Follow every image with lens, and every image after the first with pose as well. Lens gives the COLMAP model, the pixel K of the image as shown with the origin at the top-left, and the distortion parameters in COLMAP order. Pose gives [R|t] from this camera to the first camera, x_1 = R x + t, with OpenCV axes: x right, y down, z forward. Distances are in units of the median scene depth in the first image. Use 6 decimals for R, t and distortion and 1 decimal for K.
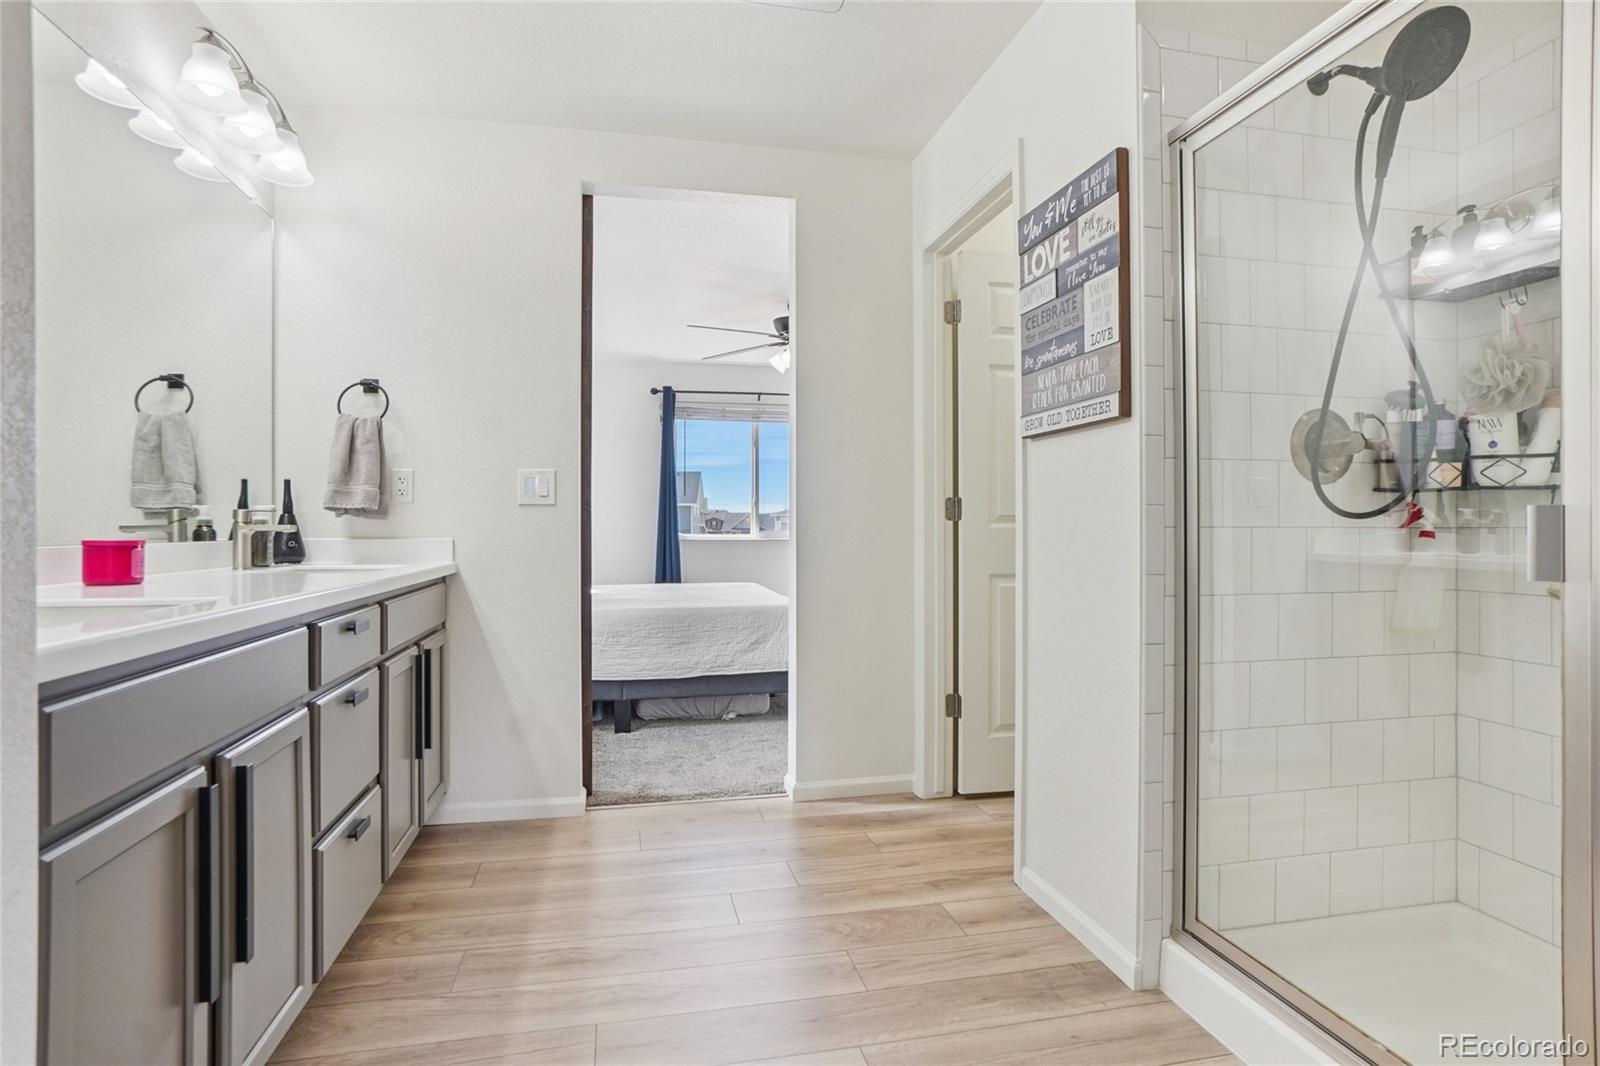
lens RADIAL K [[811.5, 0, 803.5], [0, 811.5, 530.2], [0, 0, 1]] dist [-0.021863, 0.001122]
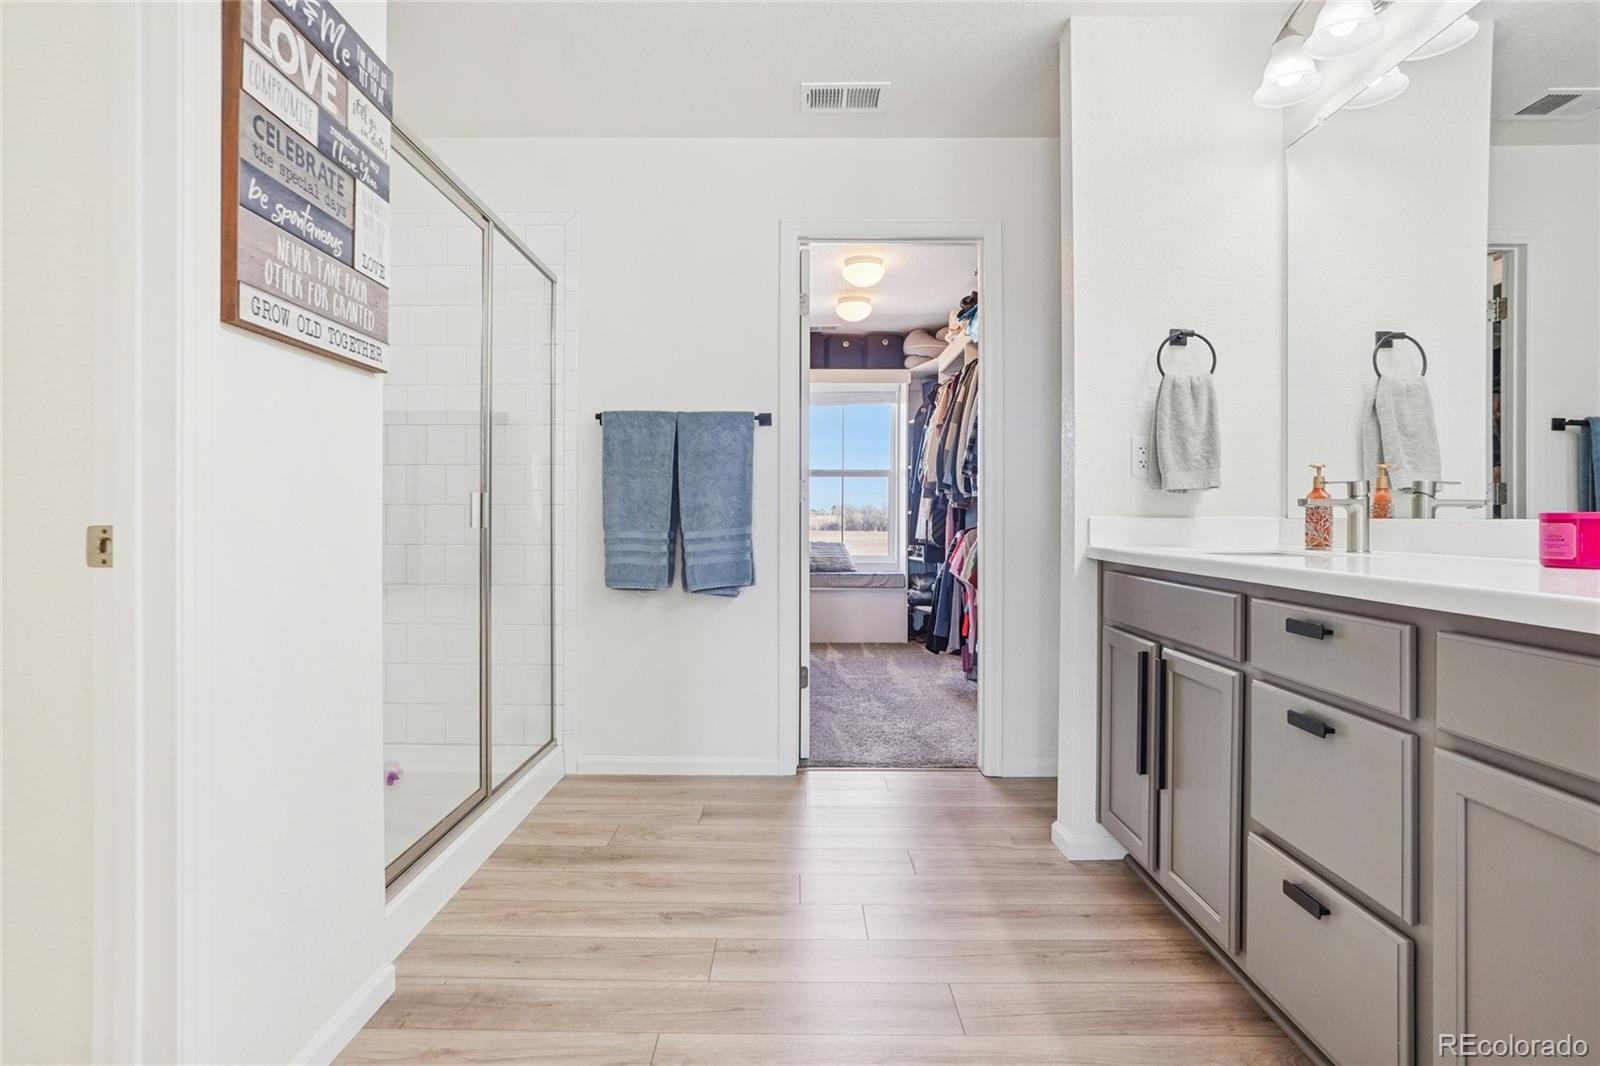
lens RADIAL K [[811.5, 0, 801.5], [0, 811.5, 524.7], [0, 0, 1]] dist [-0.021863, 0.001122]
pose [[-0.974523, -0.003215, 0.224265, -0.229837], [-0.000736, 0.999938, 0.011136, 0.015479], [-0.224287, 0.010687, -0.974465, 1.586453]]
